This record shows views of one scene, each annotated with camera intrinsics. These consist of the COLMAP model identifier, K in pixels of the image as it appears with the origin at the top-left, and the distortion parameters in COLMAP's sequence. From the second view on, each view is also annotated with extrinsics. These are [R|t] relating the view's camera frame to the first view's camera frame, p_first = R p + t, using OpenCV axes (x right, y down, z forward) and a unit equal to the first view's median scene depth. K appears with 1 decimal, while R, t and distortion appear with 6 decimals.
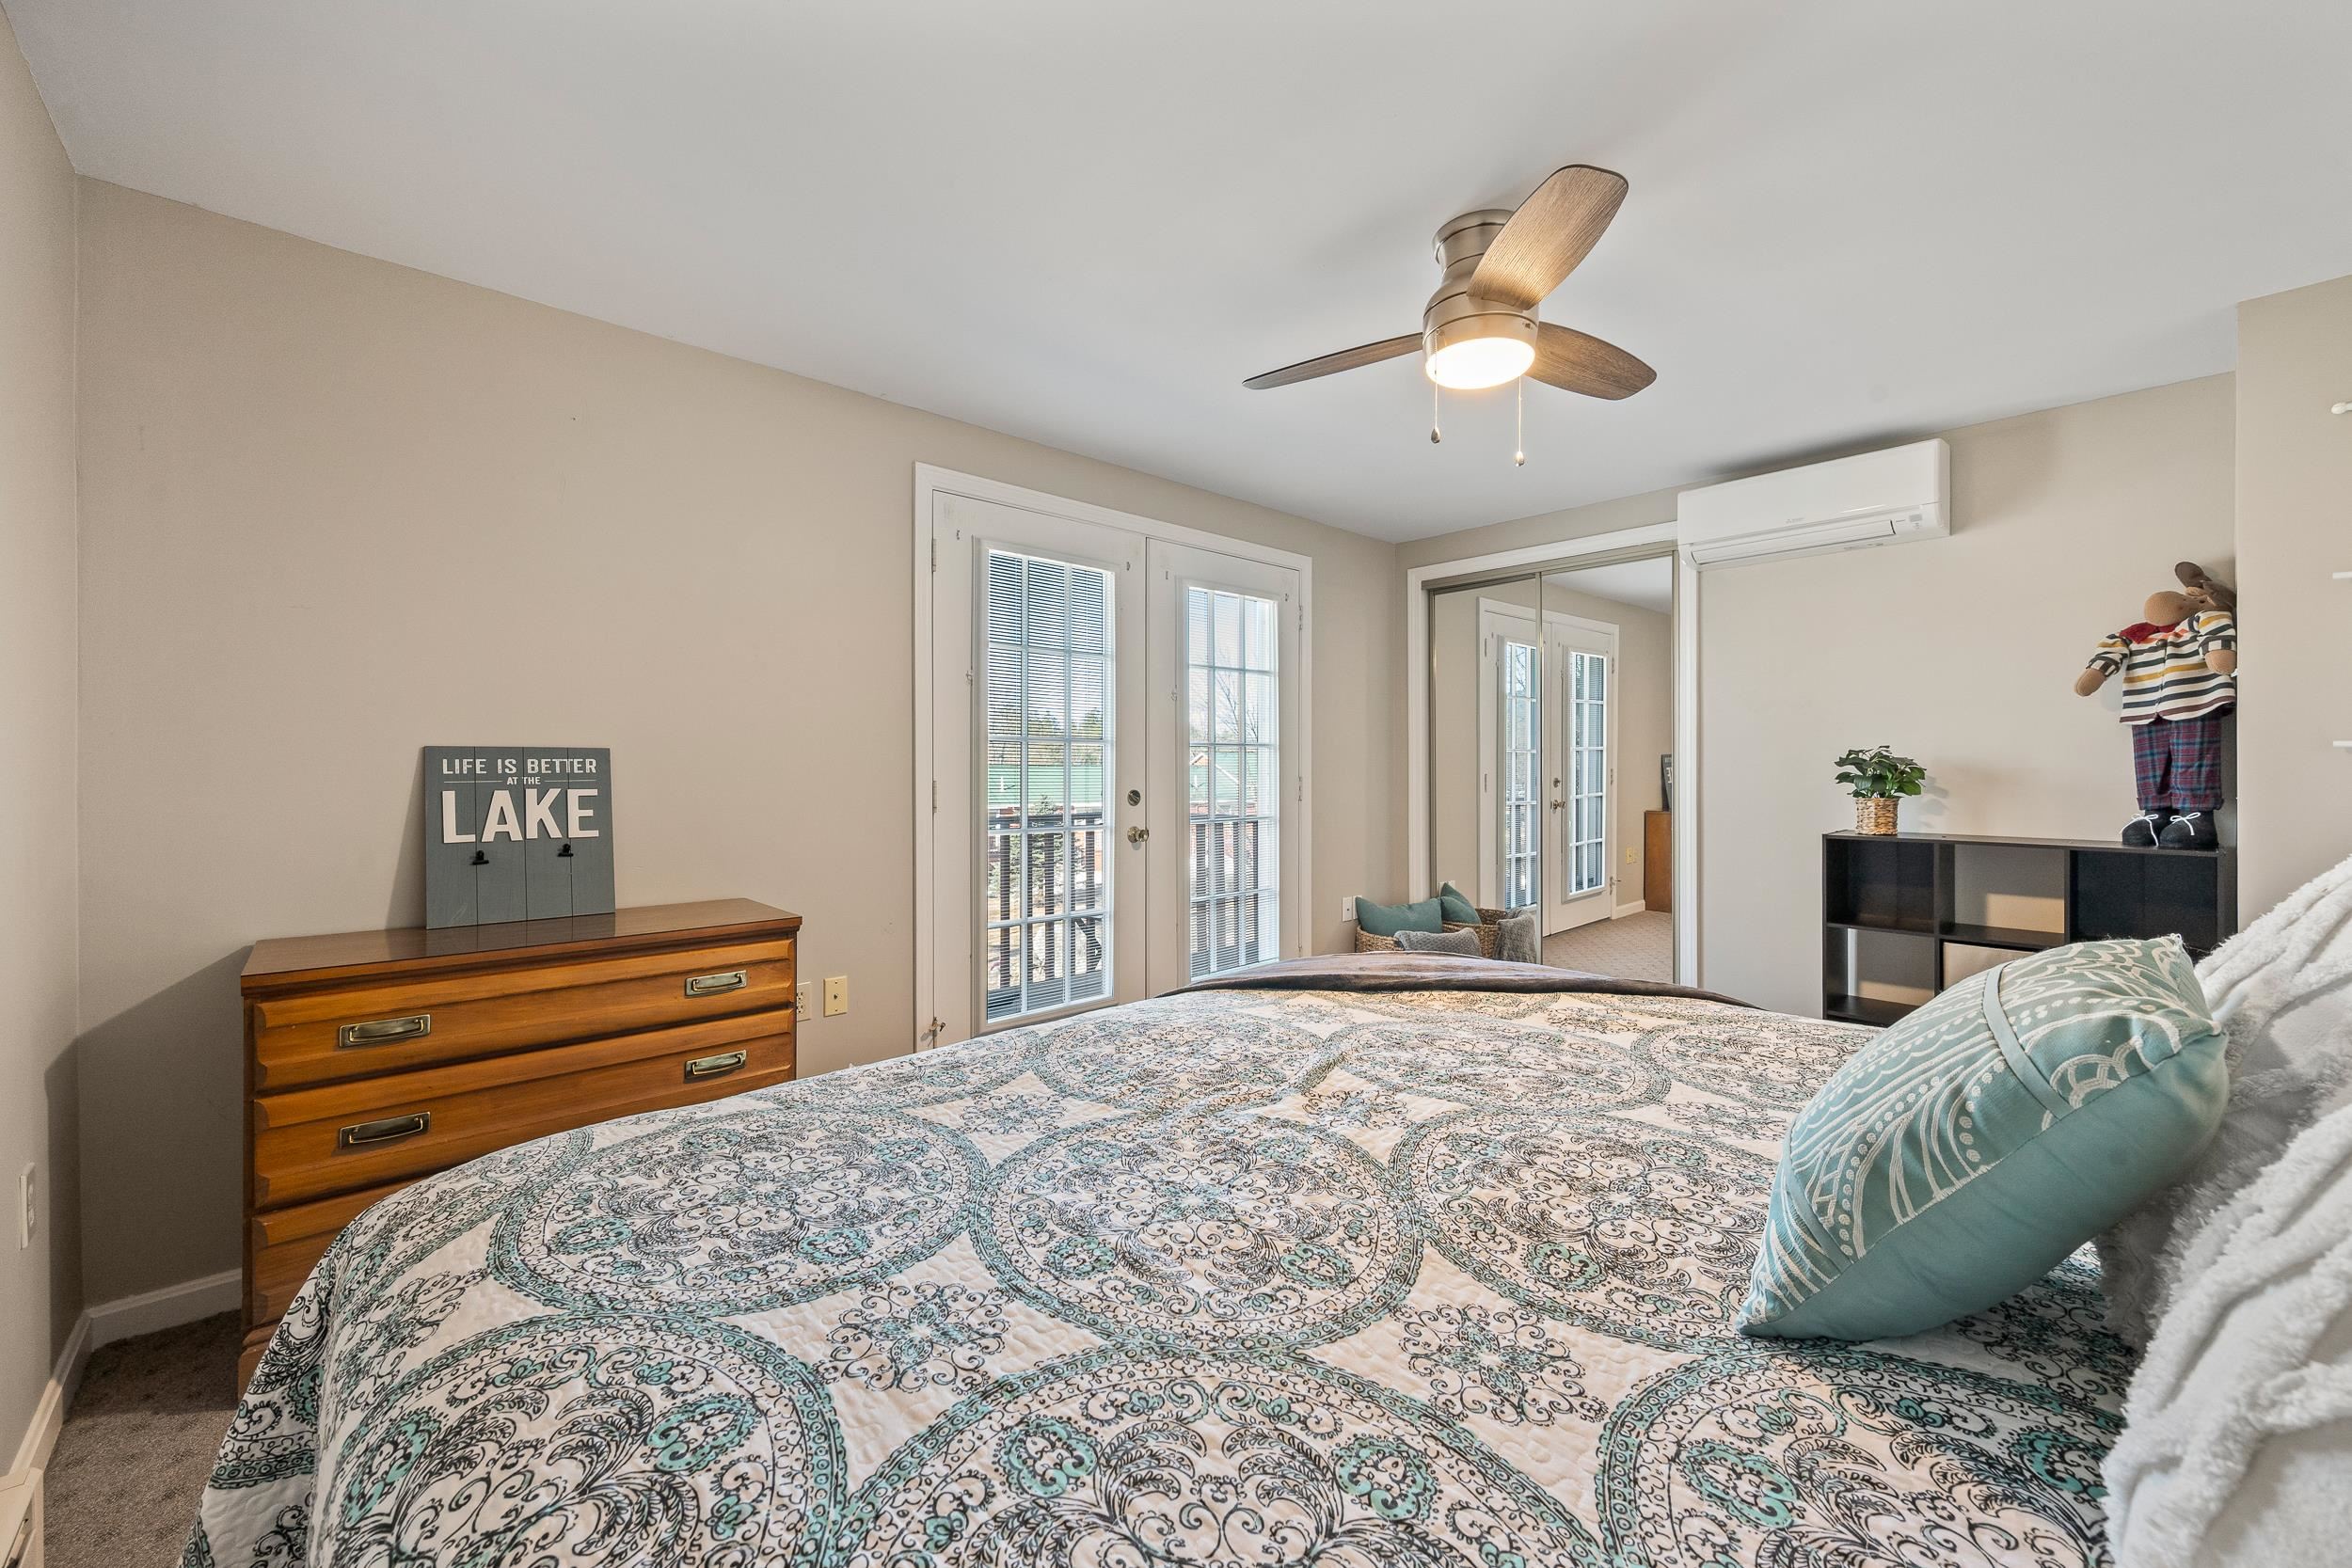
lens RADIAL K [[928.5, 0, 1176.0], [0, 928.5, 784.0], [0, 0, 1]] dist [-0.000826, -0.000090]
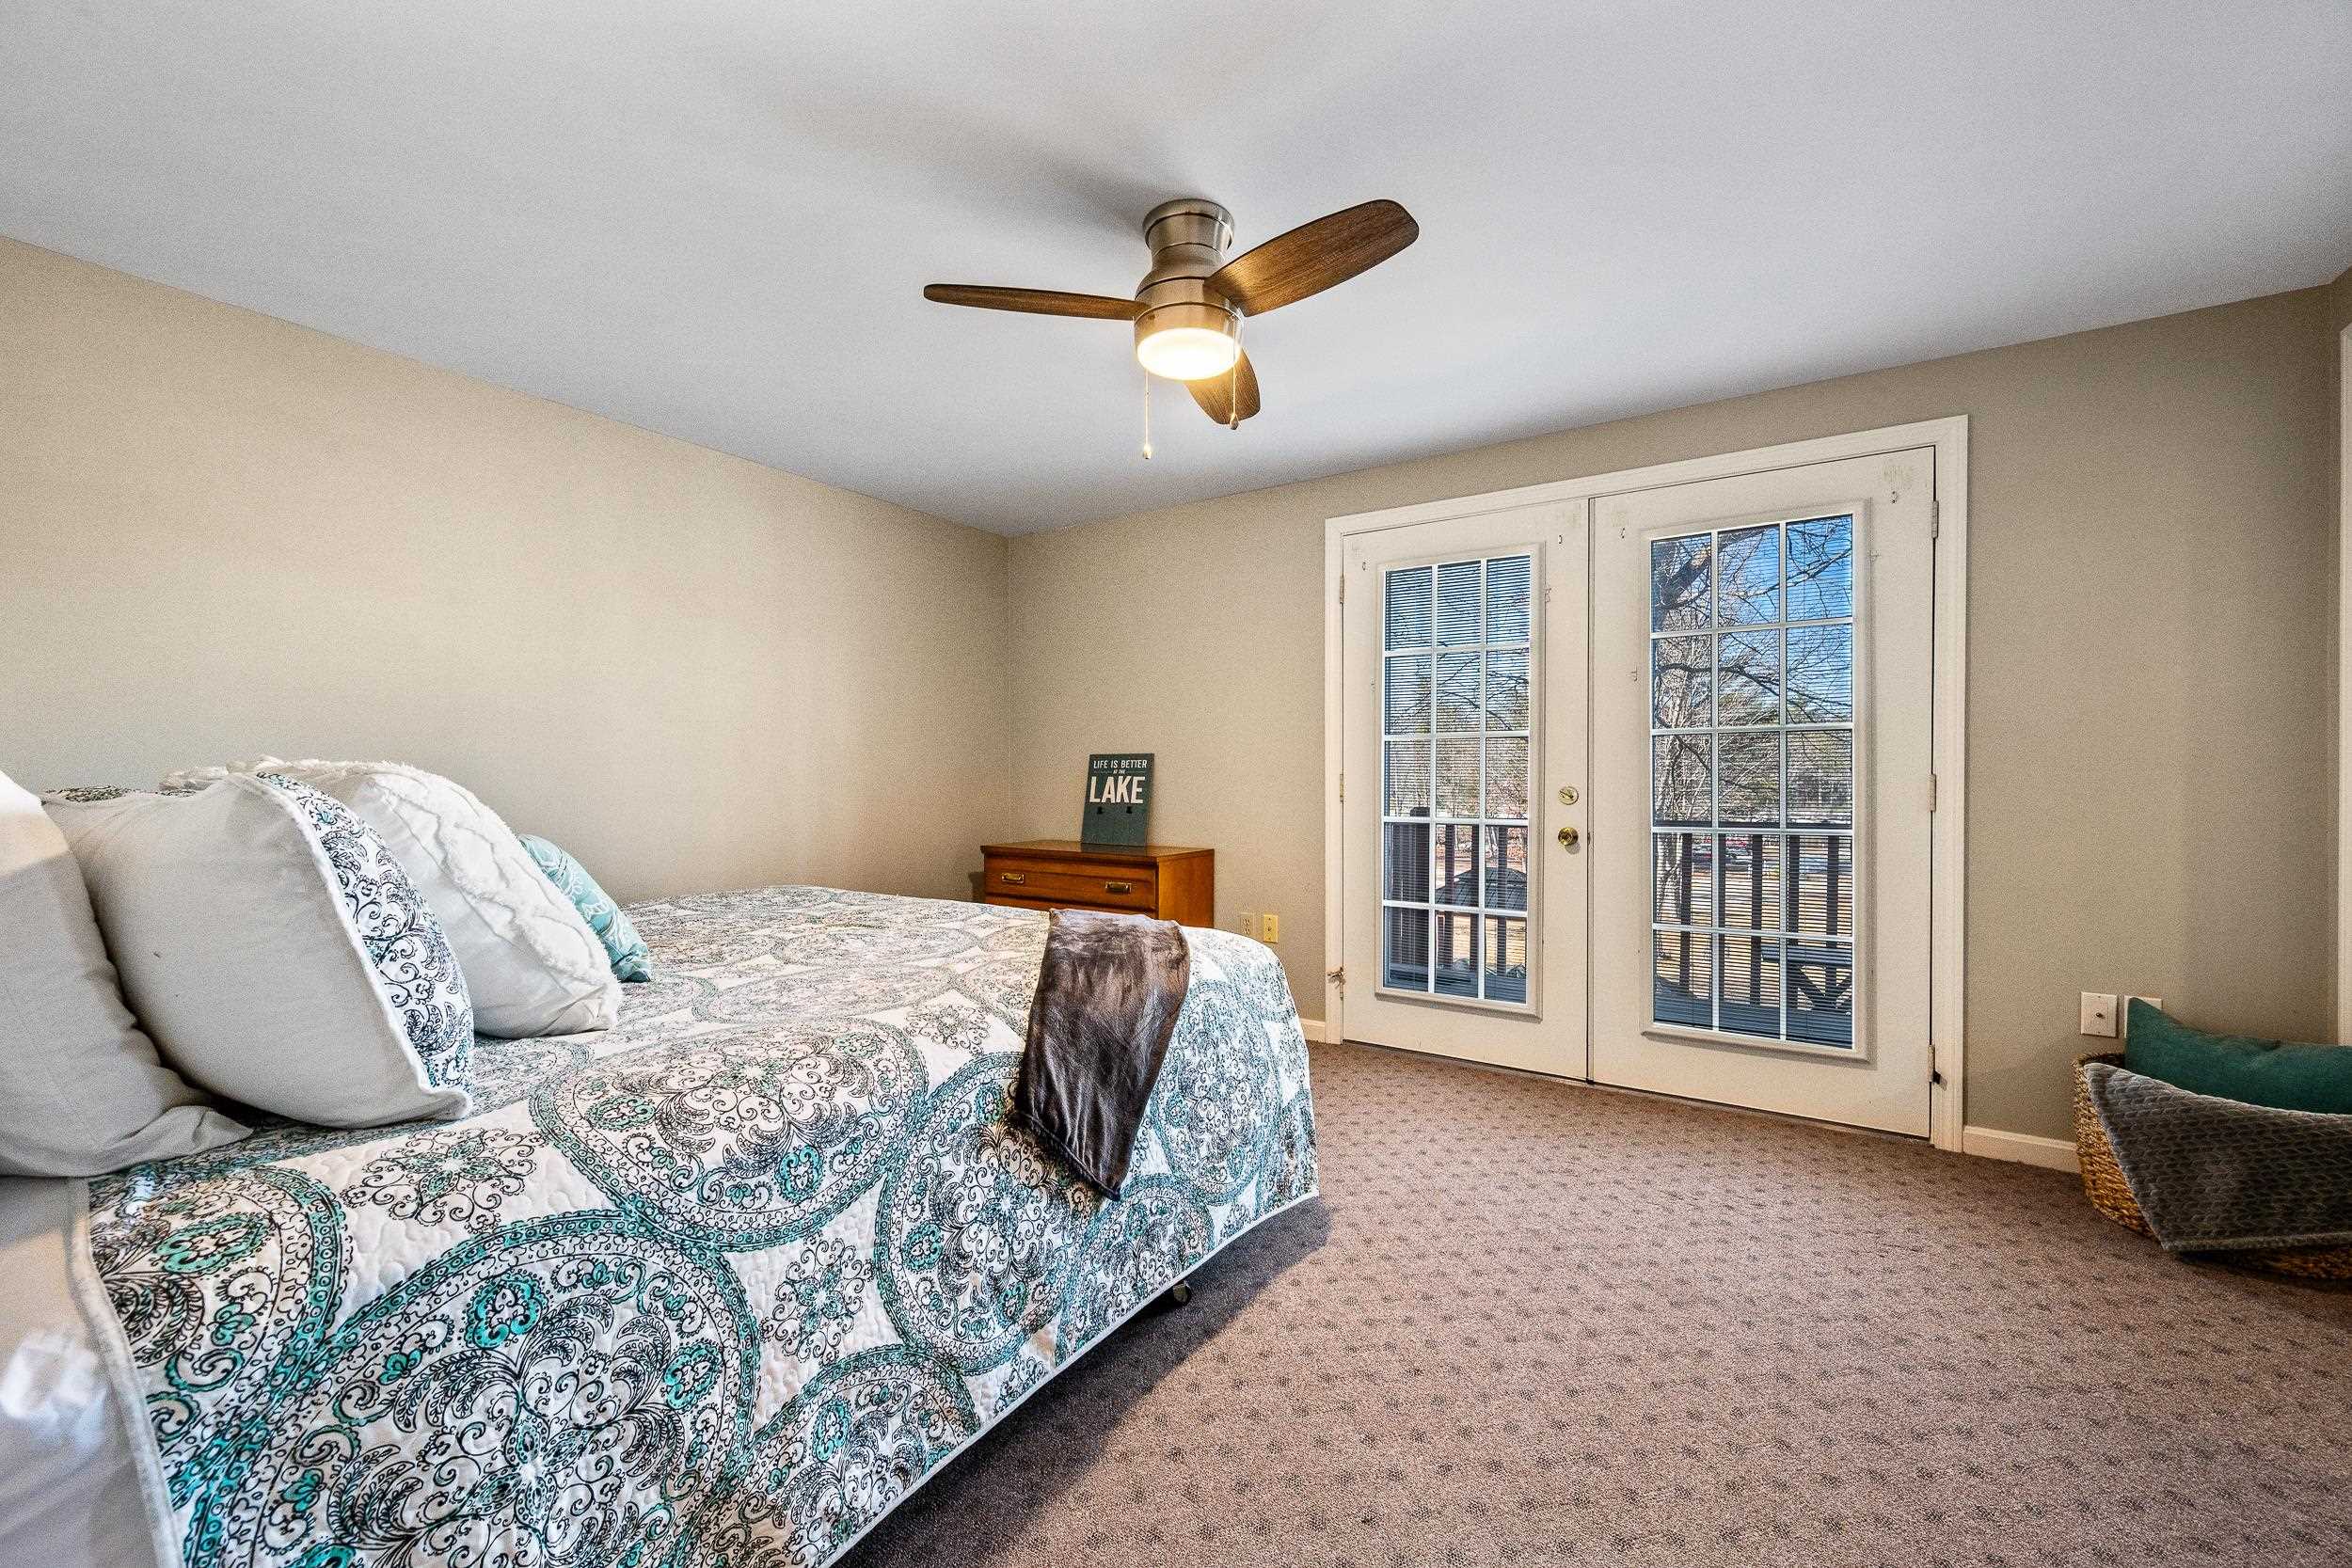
lens RADIAL K [[946.1, 0, 1173.7], [0, 946.1, 788.0], [0, 0, 1]] dist [-0.003337, -0.000059]
pose [[0.239348, 0.011313, -0.970868, 1.187554], [-0.013186, 0.999878, 0.008400, 0.011980], [0.970844, 0.010791, 0.239468, 0.642597]]
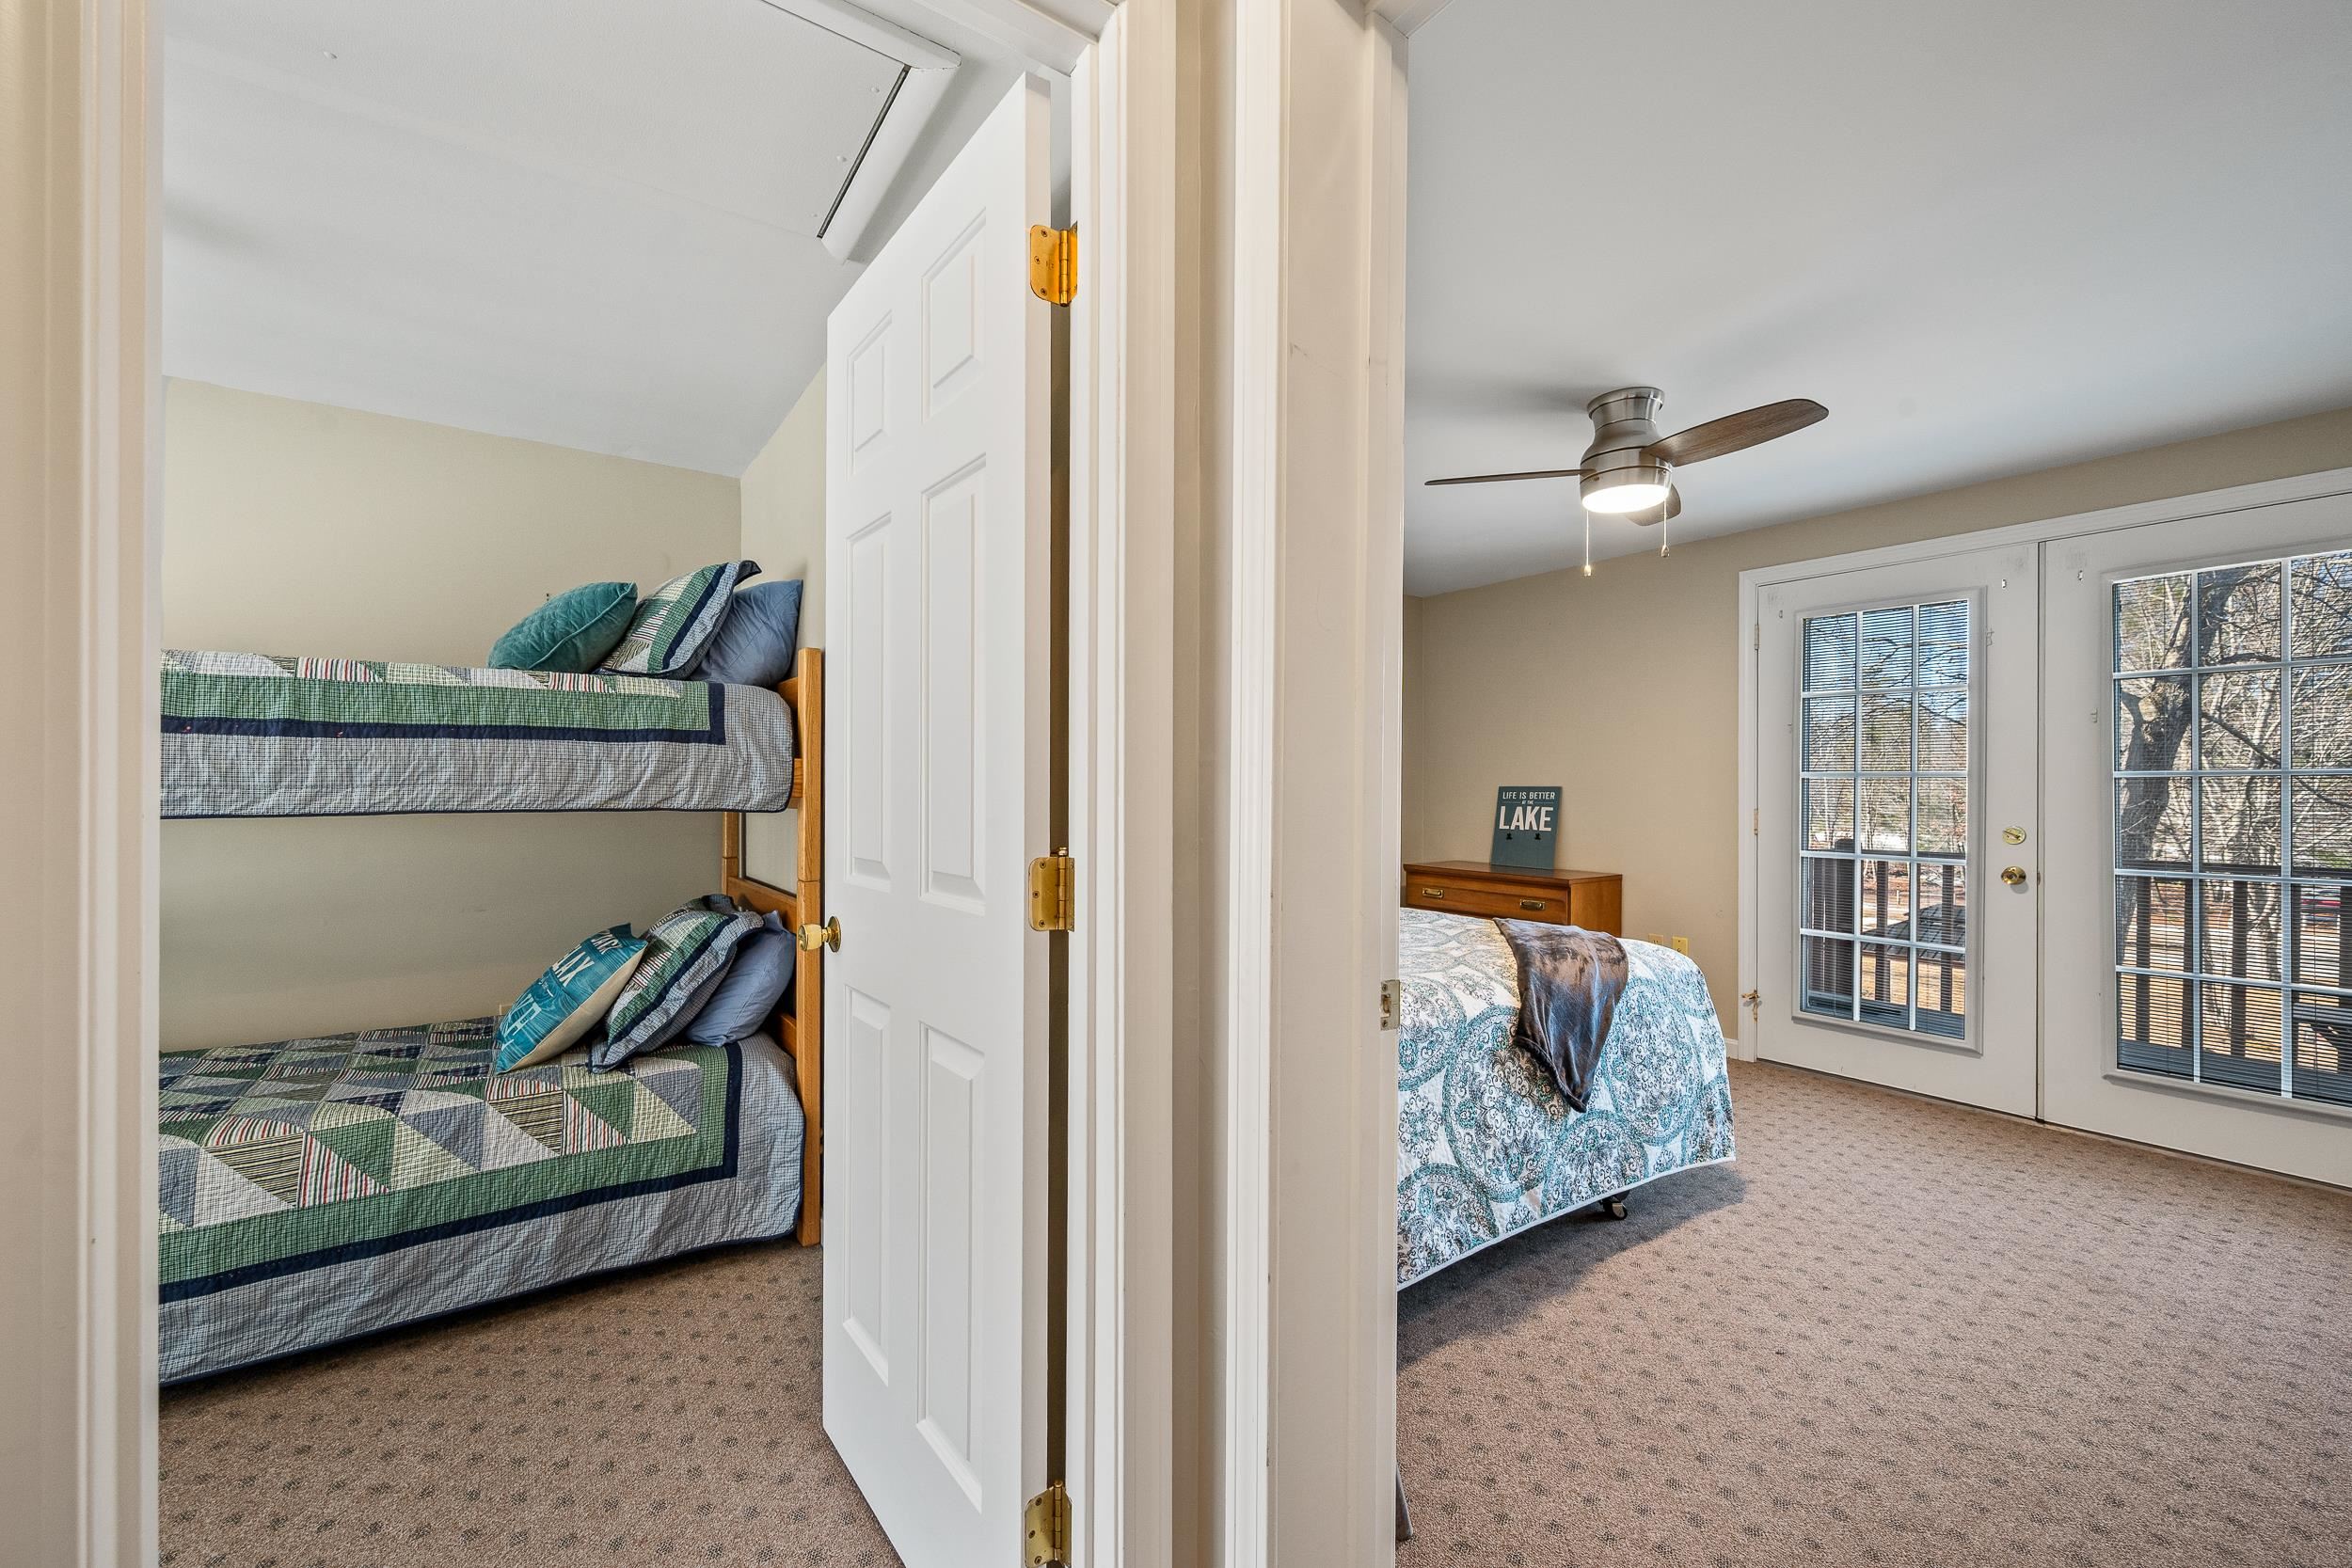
lens RADIAL K [[946.1, 0, 1173.7], [0, 946.1, 788.0], [0, 0, 1]] dist [-0.003337, -0.000059]
pose [[-0.131352, -0.002755, -0.991332, 1.543341], [-0.018985, 0.999820, -0.000263, -0.020292], [0.991154, 0.018786, -0.131381, 0.477042]]
